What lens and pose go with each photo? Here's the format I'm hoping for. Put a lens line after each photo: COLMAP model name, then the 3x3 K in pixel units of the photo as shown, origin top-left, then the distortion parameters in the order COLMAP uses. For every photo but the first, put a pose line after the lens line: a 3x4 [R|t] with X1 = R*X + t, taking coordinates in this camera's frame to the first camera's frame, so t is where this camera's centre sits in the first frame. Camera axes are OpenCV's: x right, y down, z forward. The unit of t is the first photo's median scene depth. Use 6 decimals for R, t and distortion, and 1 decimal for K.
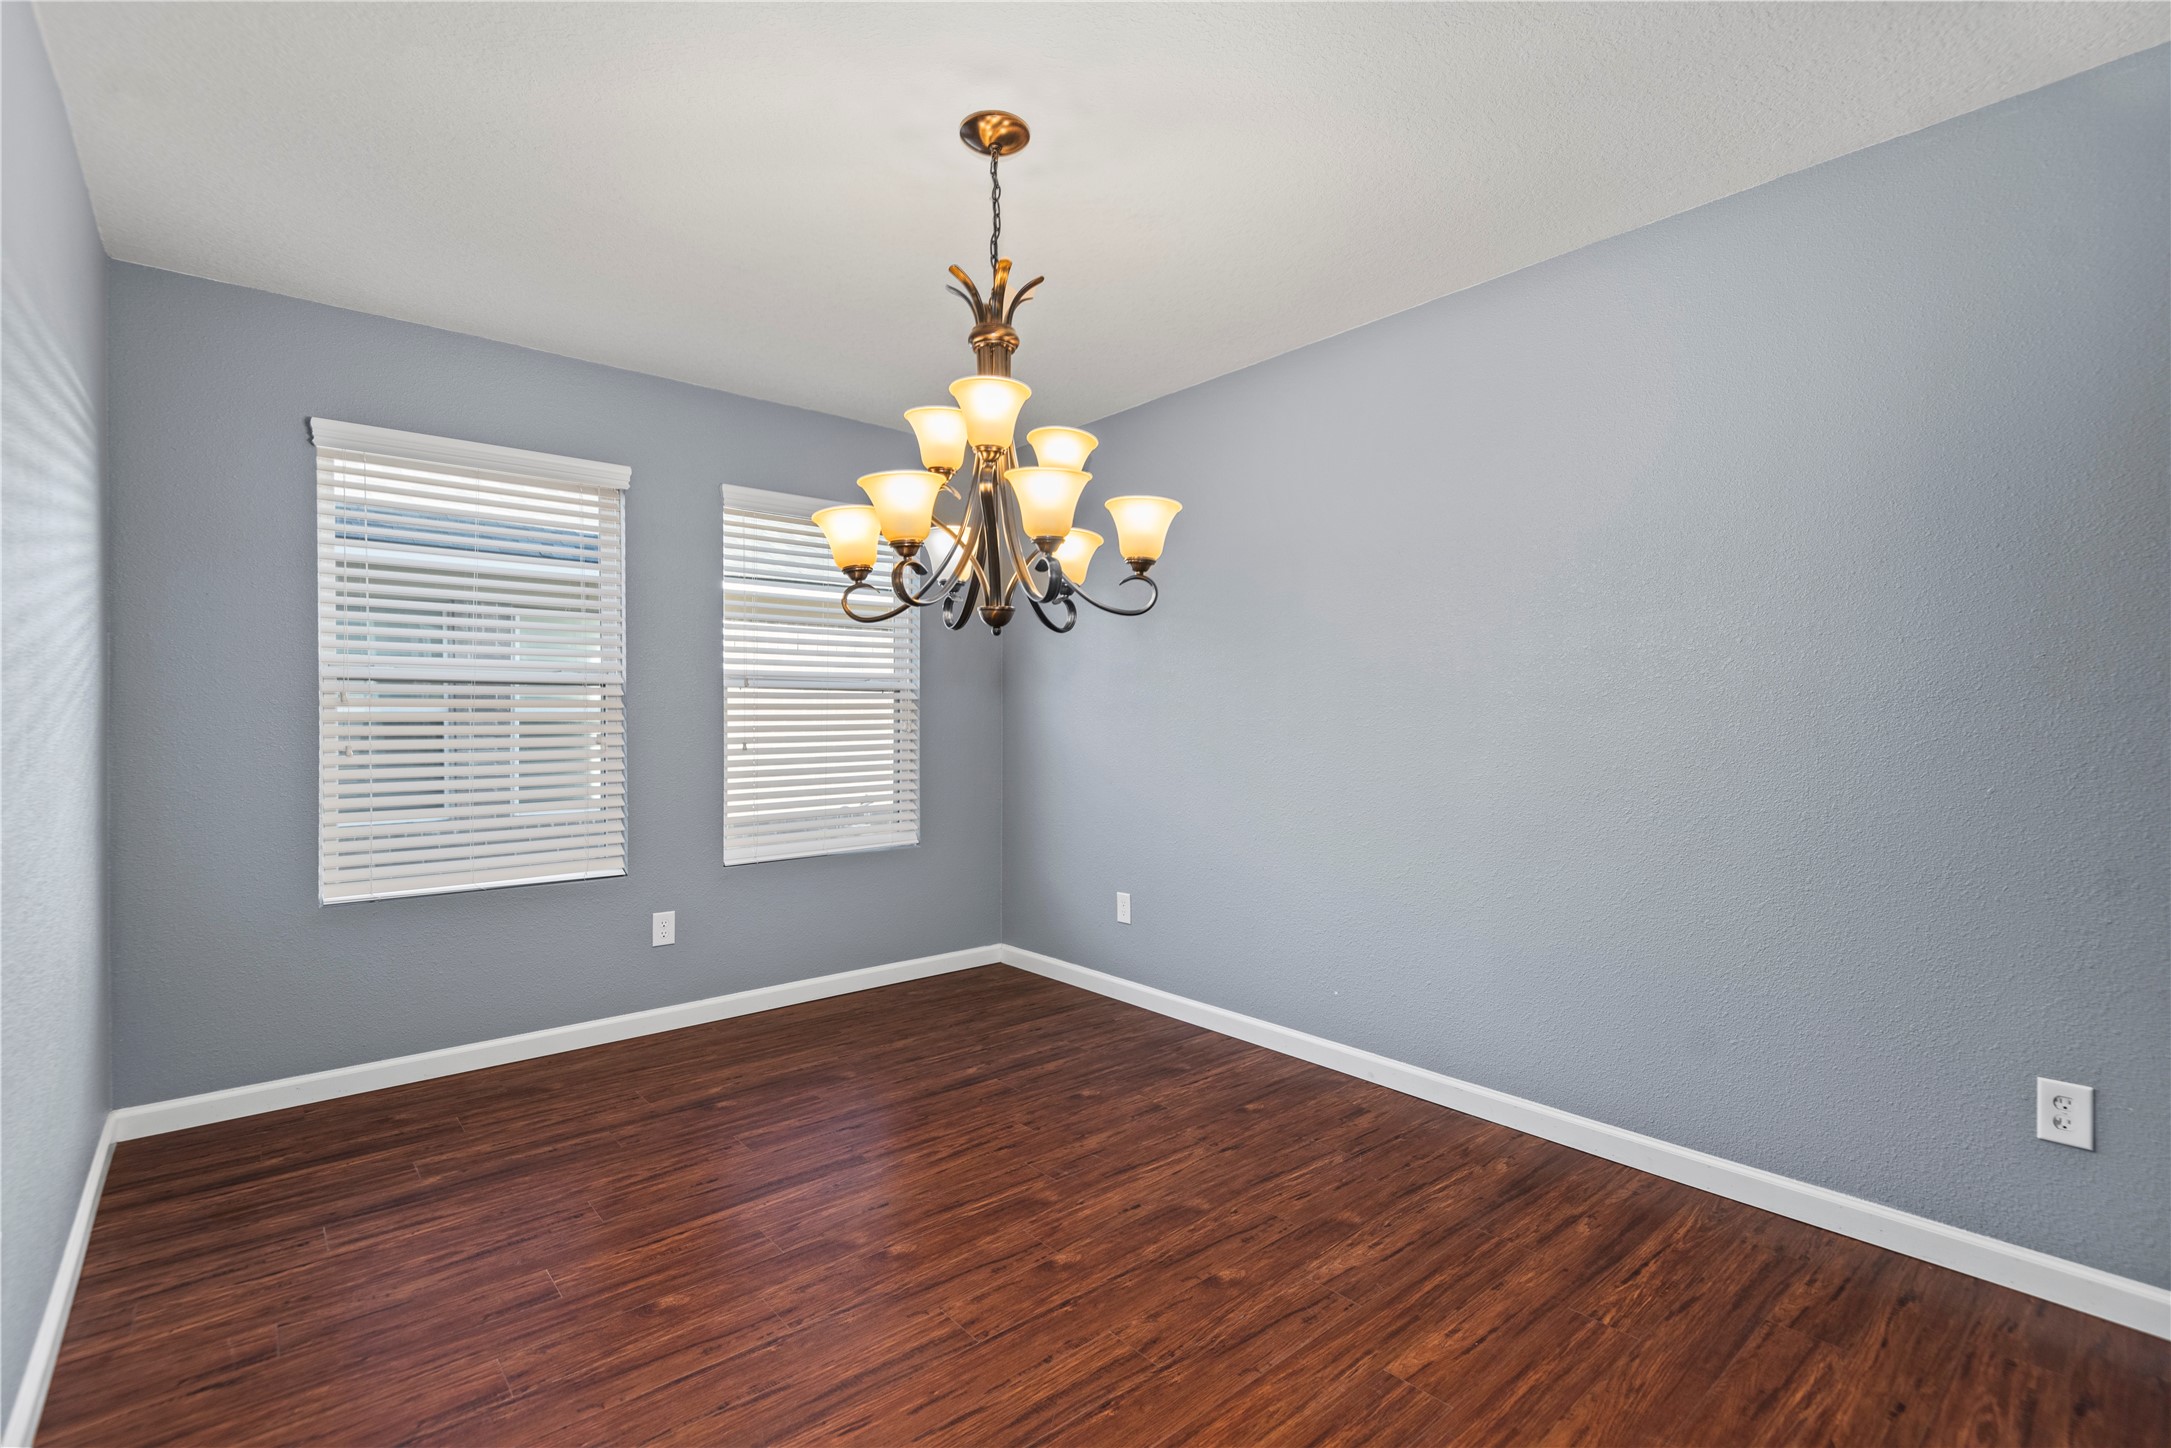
lens RADIAL K [[992.1, 0, 1089.5], [0, 992.1, 729.6], [0, 0, 1]] dist [0.025094, -0.011442]
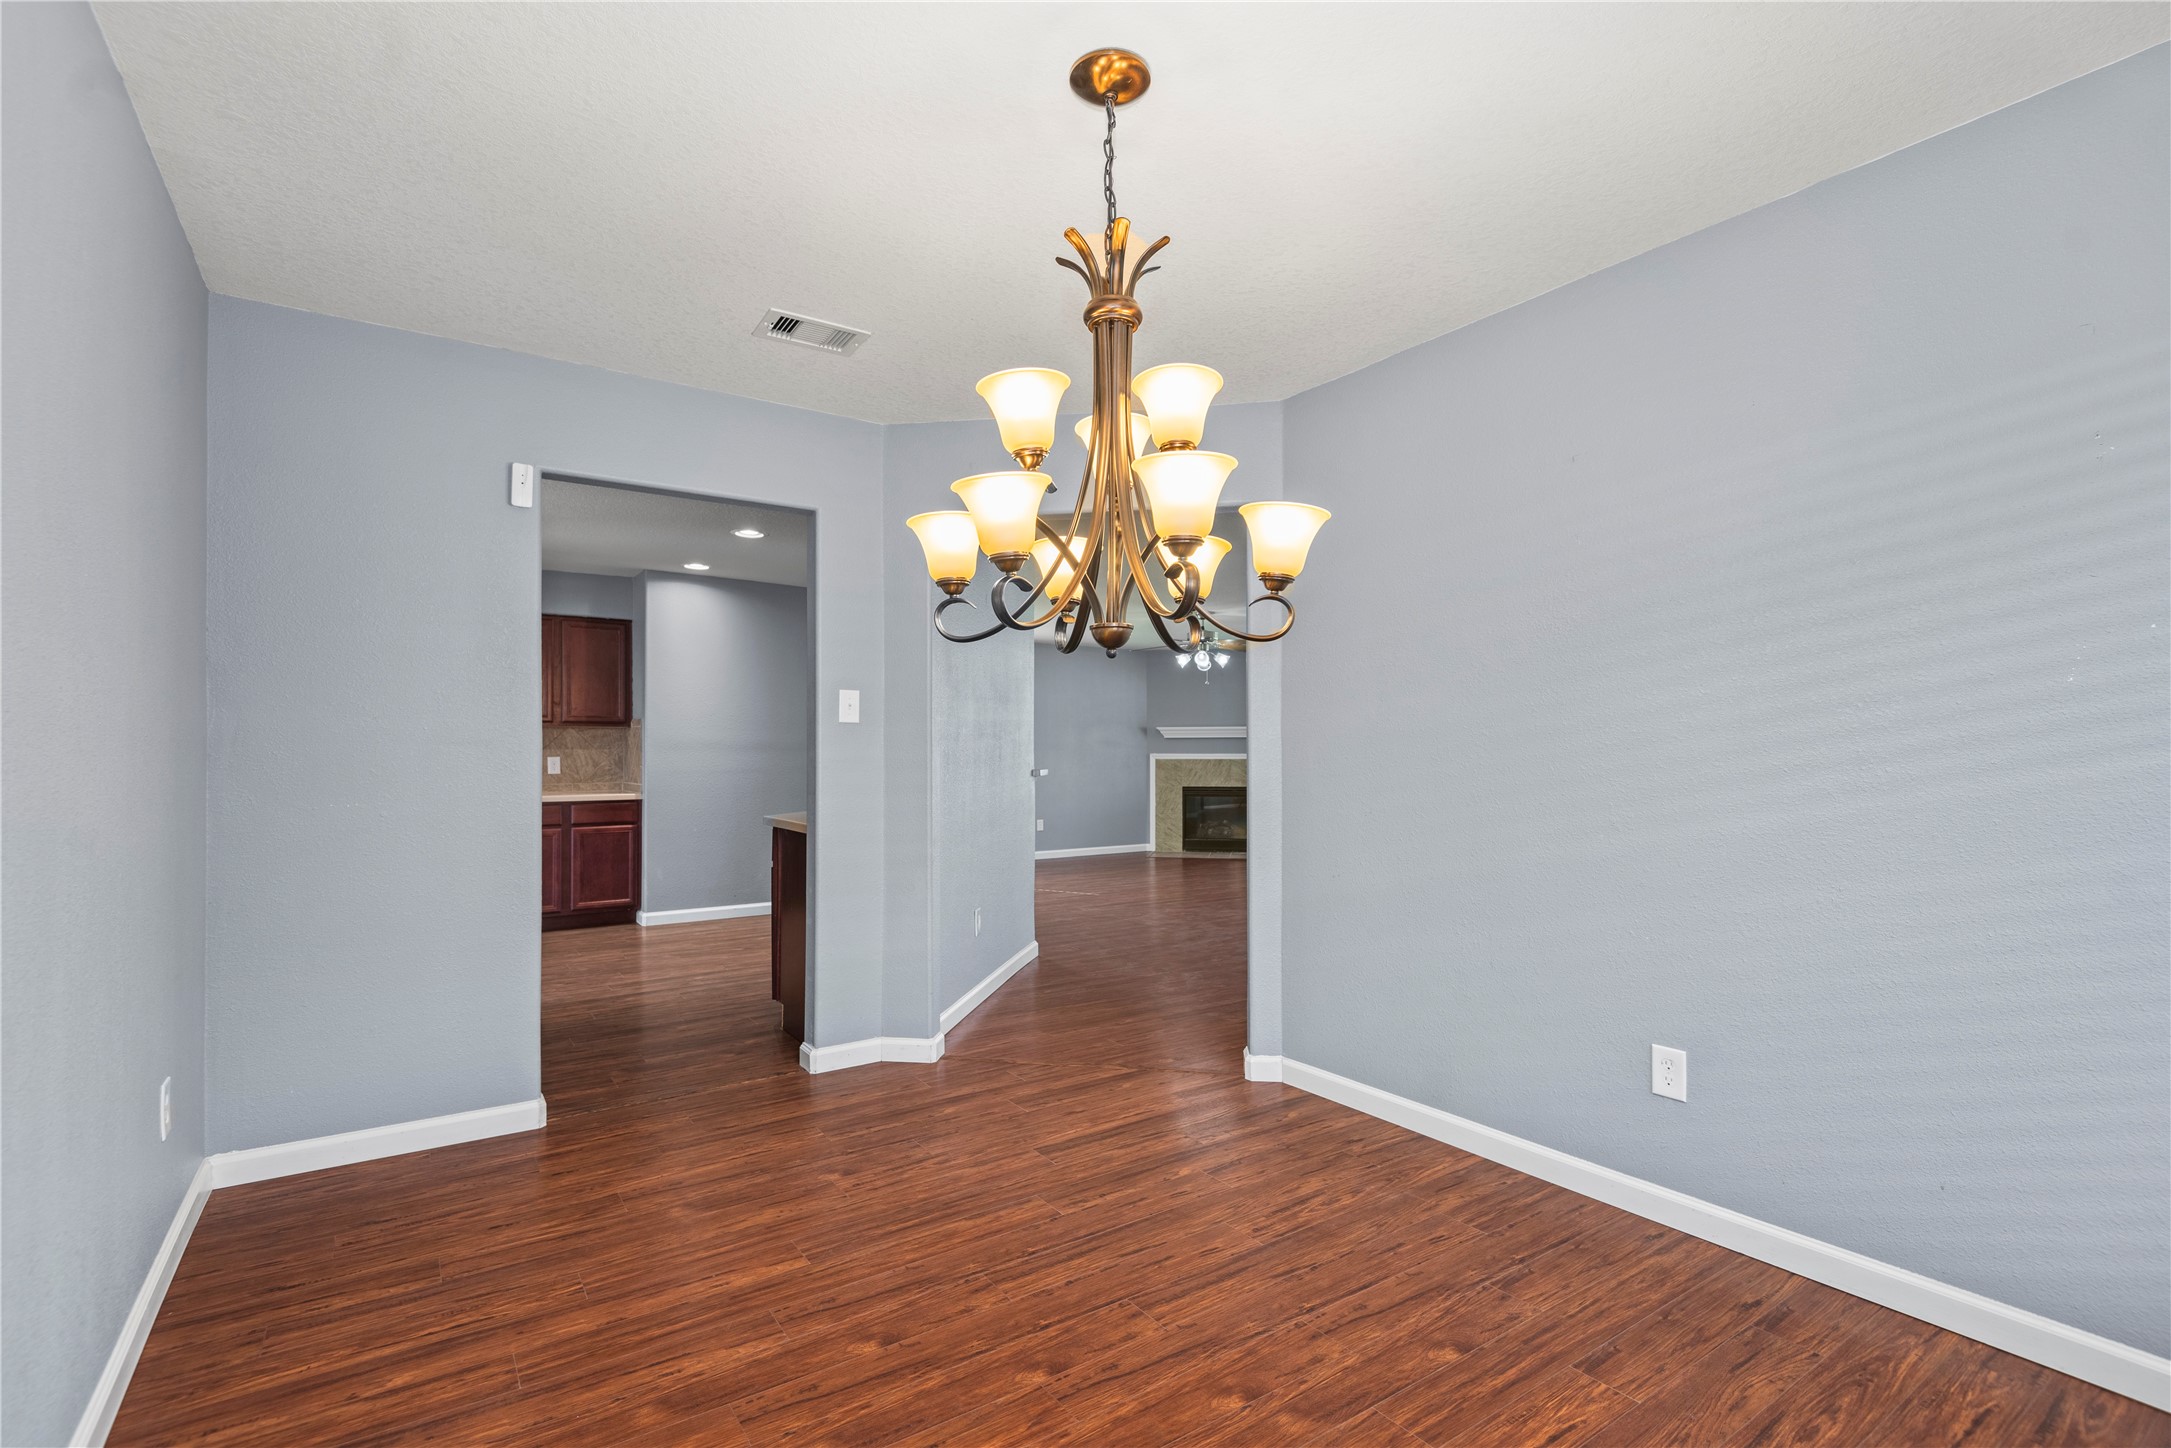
lens RADIAL K [[992.1, 0, 1077.4], [0, 992.1, 737.4], [0, 0, 1]] dist [0.025094, -0.011442]
pose [[-0.992877, 0.004298, 0.119063, -0.185396], [0.003568, 0.999973, -0.006347, -0.023926], [-0.119087, -0.005877, -0.992866, 2.057211]]
